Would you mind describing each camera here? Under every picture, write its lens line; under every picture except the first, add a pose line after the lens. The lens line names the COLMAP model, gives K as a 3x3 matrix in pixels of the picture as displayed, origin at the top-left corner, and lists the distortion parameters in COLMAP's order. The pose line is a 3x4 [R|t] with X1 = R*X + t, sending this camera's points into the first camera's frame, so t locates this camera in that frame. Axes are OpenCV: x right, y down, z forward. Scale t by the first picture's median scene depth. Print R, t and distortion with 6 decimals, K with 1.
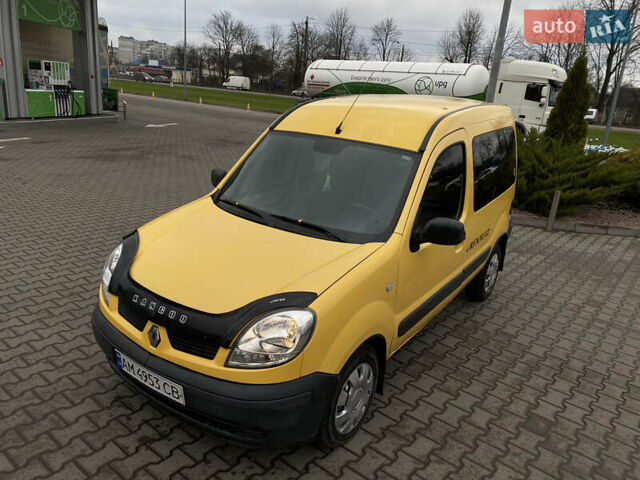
lens RADIAL K [[486.9, 0, 323.7], [0, 486.9, 244.4], [0, 0, 1]] dist [0.030009, -0.026555]
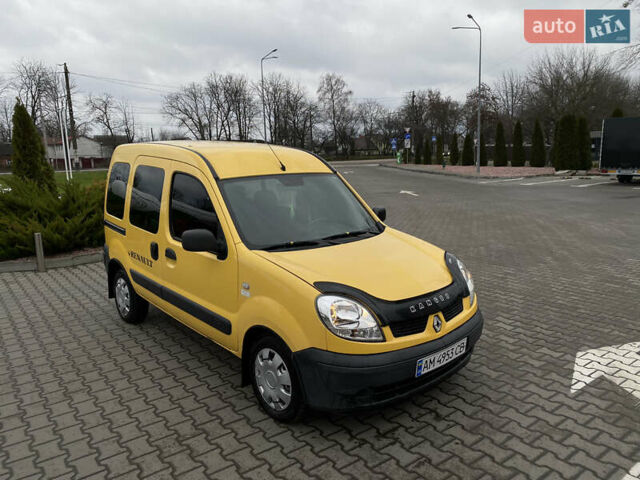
lens RADIAL K [[486.9, 0, 318.2], [0, 486.9, 235.6], [0, 0, 1]] dist [0.030009, -0.026555]
pose [[0.251577, -0.248009, 0.935522, -1.019720], [0.338475, 0.928117, 0.155024, -0.214343], [-0.906721, 0.277650, 0.317438, 0.531482]]
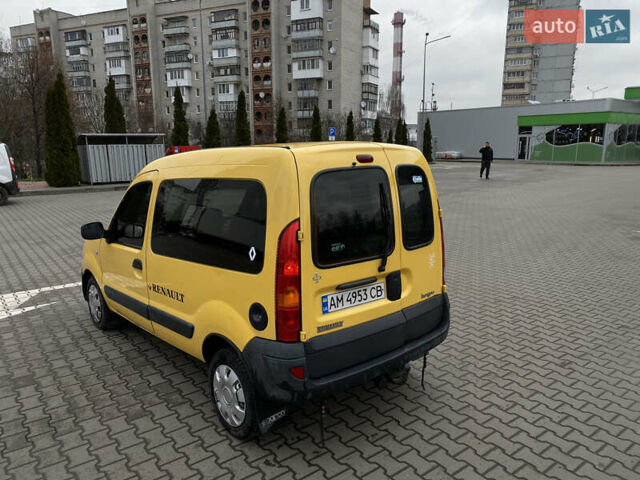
lens RADIAL K [[486.9, 0, 323.1], [0, 486.9, 237.7], [0, 0, 1]] dist [0.030009, -0.026555]
pose [[-0.242009, 0.094159, -0.965695, 1.201053], [-0.307636, 0.936483, 0.168406, -0.373632], [0.920213, 0.337838, -0.197671, 1.521197]]
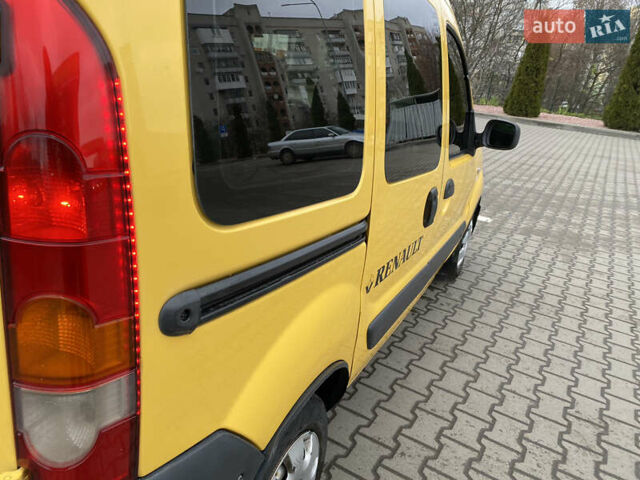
lens RADIAL K [[486.9, 0, 317.7], [0, 486.9, 242.5], [0, 0, 1]] dist [0.030009, -0.026555]
pose [[-0.971246, -0.135910, -0.195471, 0.159591], [-0.227582, 0.771097, 0.594656, -0.384941], [0.069907, 0.622043, -0.779856, 1.671895]]
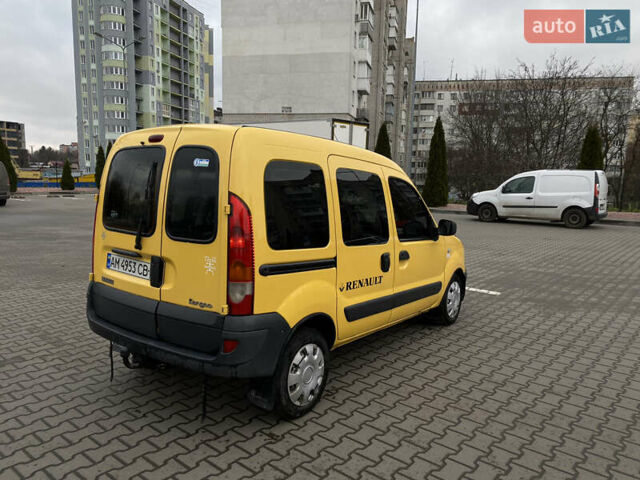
lens RADIAL K [[486.9, 0, 322.8], [0, 486.9, 241.8], [0, 0, 1]] dist [0.030009, -0.026555]
pose [[-0.993401, -0.114053, 0.012118, 0.075677], [-0.098061, 0.899374, 0.426040, -0.607973], [-0.059490, 0.422040, -0.904623, 2.194589]]
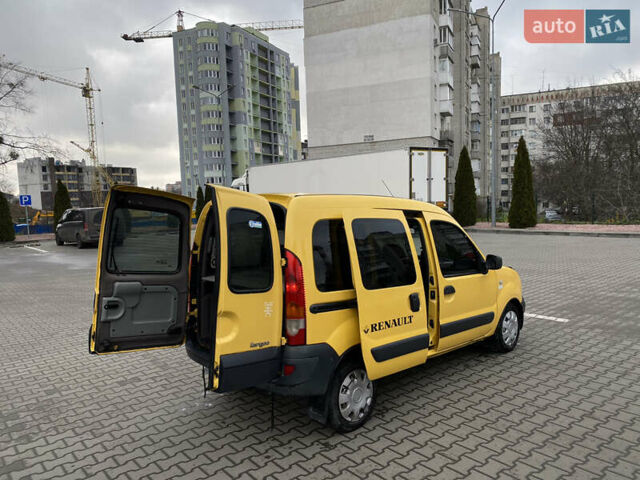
lens RADIAL K [[486.9, 0, 320.1], [0, 486.9, 244.2], [0, 0, 1]] dist [0.030009, -0.026555]
pose [[-0.976389, -0.072724, 0.203408, -0.024086], [0.013314, 0.919578, 0.392683, -0.723448], [-0.215607, 0.386120, -0.896897, 2.330923]]
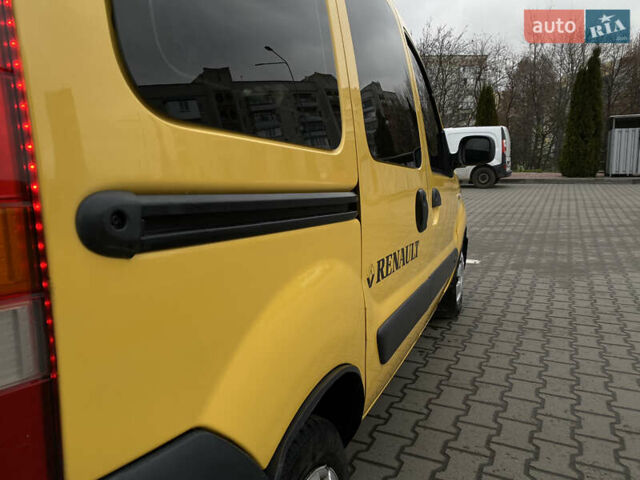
lens RADIAL K [[486.9, 0, 325.9], [0, 486.9, 244.4], [0, 0, 1]] dist [0.030009, -0.026555]
pose [[-0.972984, -0.035657, -0.228104, 0.144808], [-0.135008, 0.889340, 0.436860, -0.298486], [0.187285, 0.455854, -0.870127, 1.663976]]
